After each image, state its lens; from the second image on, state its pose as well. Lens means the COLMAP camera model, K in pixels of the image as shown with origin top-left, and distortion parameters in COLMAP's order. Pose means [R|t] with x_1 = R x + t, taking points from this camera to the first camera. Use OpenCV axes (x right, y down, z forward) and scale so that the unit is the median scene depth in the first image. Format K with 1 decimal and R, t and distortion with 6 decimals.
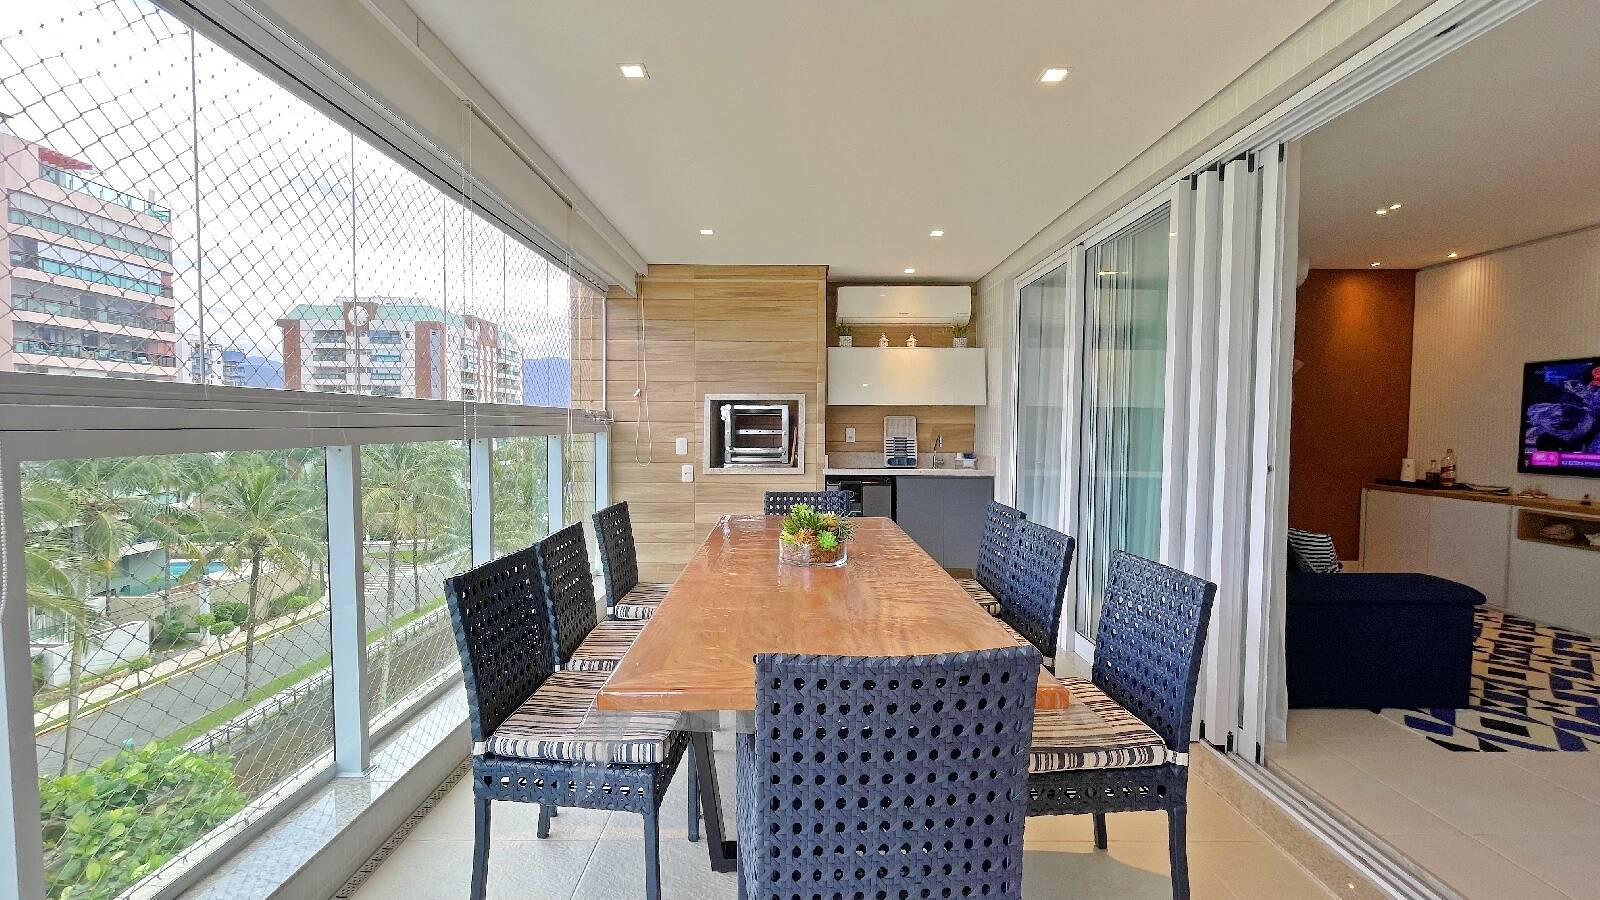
lens RADIAL K [[645.1, 0, 793.9], [0, 645.1, 449.5], [0, 0, 1]] dist [-0.002539, -0.000069]
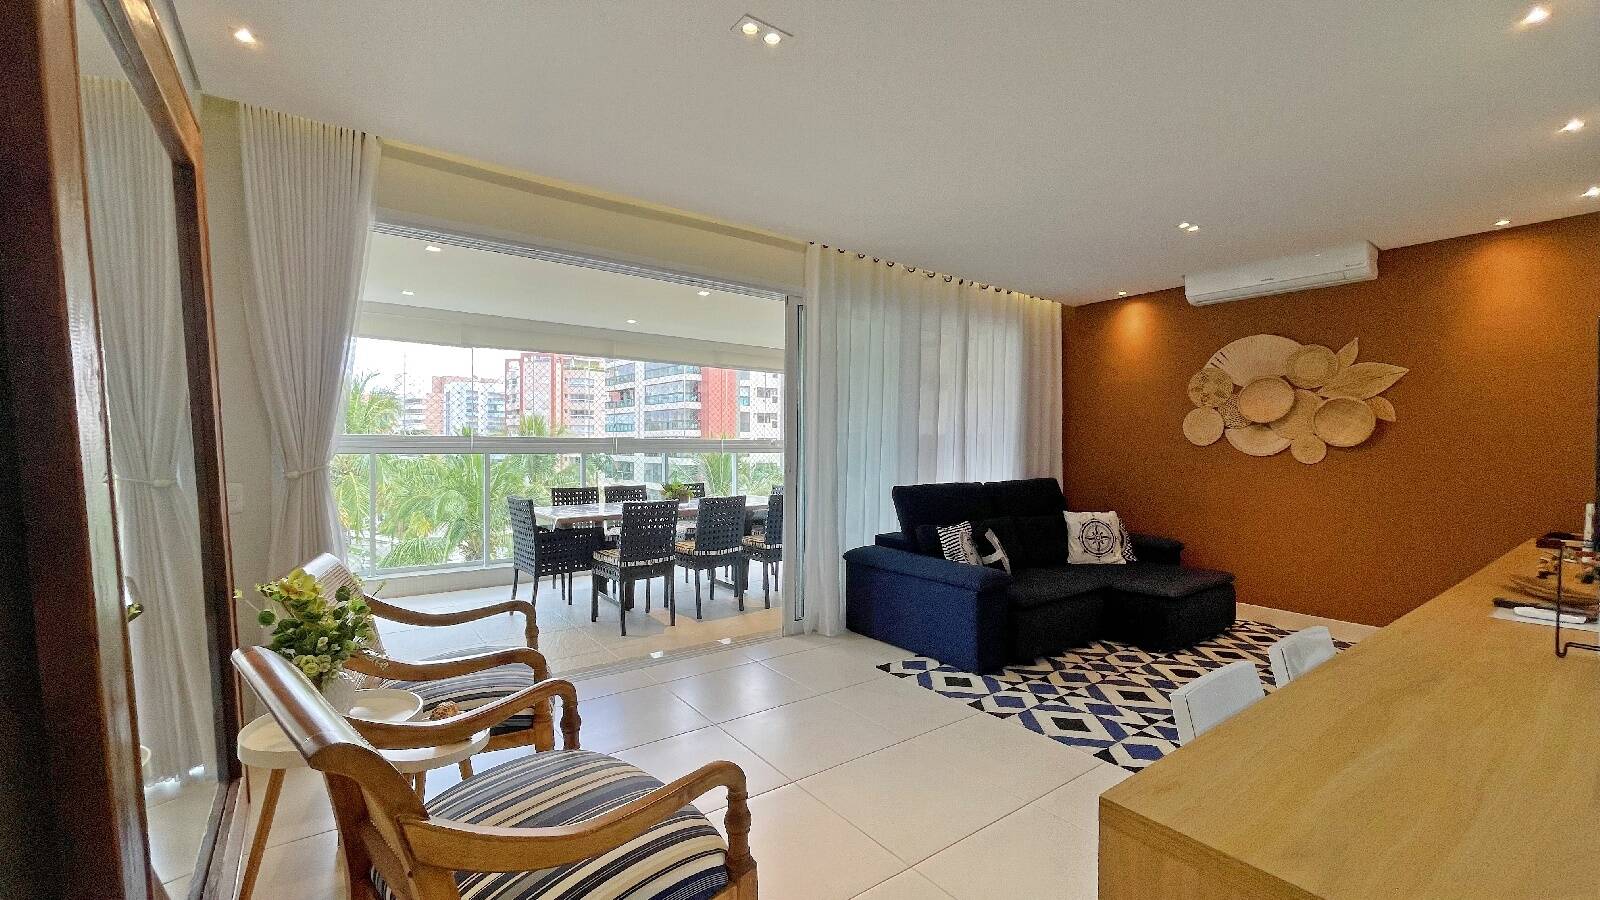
lens RADIAL K [[645.1, 0, 793.9], [0, 645.1, 449.5], [0, 0, 1]] dist [-0.002539, -0.000069]
pose [[0.589707, 0.003022, -0.807612, 1.259959], [-0.036582, 0.999067, -0.022973, 0.005132], [0.806789, 0.043091, 0.589267, -0.030010]]
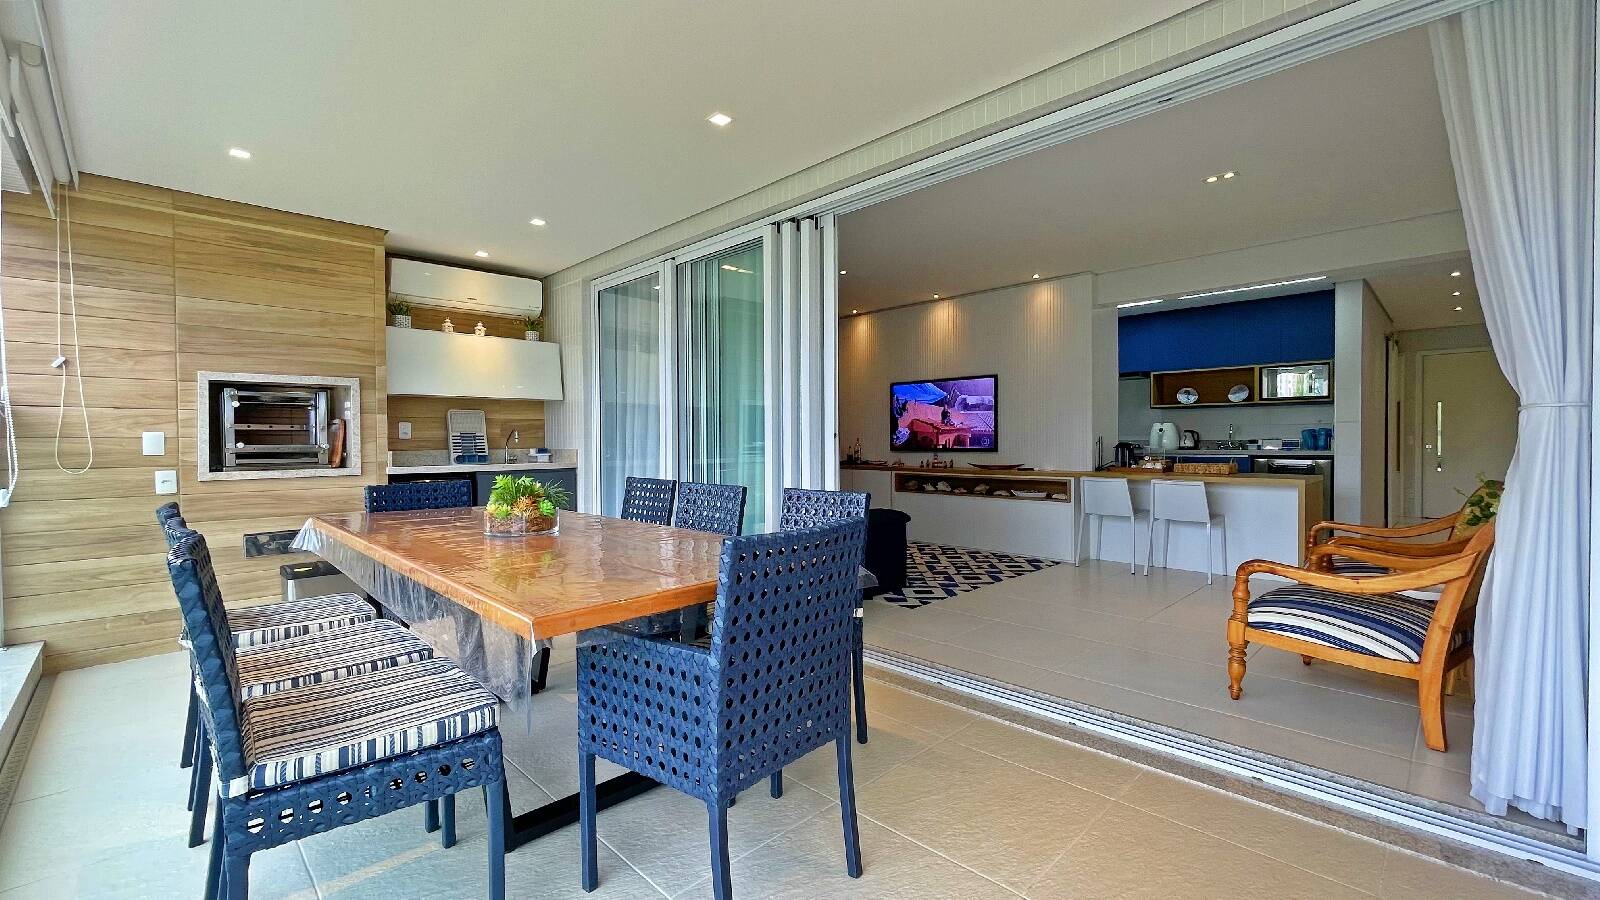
lens RADIAL K [[664.7, 0, 794.3], [0, 664.7, 449.9], [0, 0, 1]] dist [-0.000756, -0.000042]
pose [[0.710310, -0.020794, 0.703582, -0.219961], [0.038758, 0.999203, -0.009599, 0.042366], [-0.702821, 0.034088, 0.710550, -0.001545]]
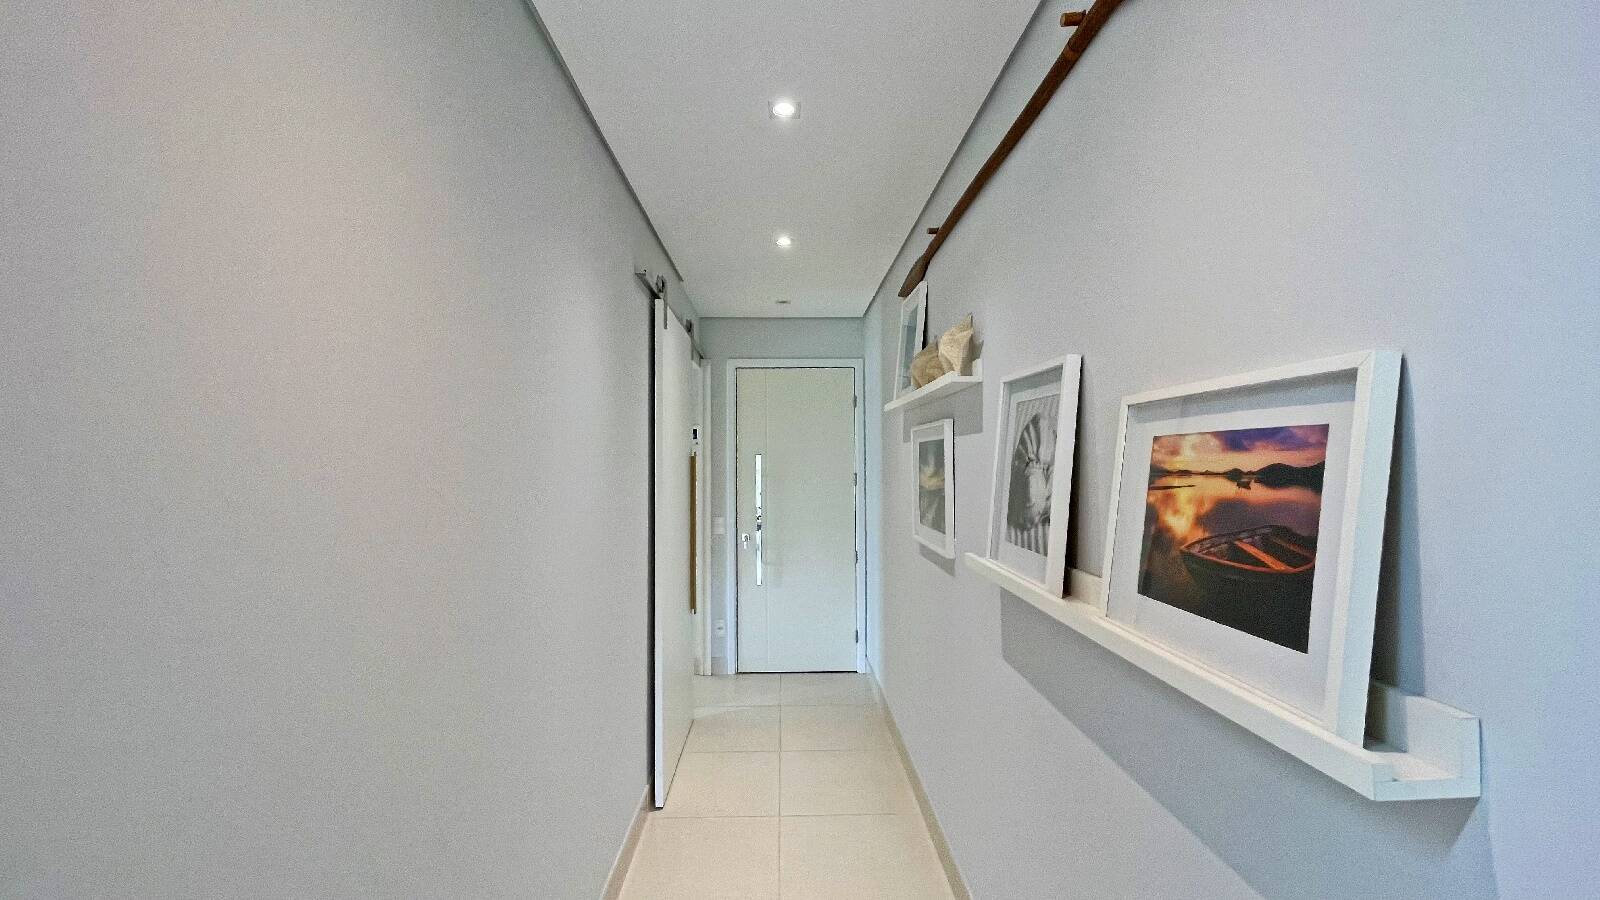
lens RADIAL K [[651.8, 0, 798.2], [0, 651.8, 452.4], [0, 0, 1]] dist [-0.000444, -0.000008]
pose [[-0.029817, 0.005455, 0.999540, 1.577963], [0.044698, 0.998992, -0.004118, -0.045504], [-0.998555, 0.044555, -0.030031, 0.017617]]
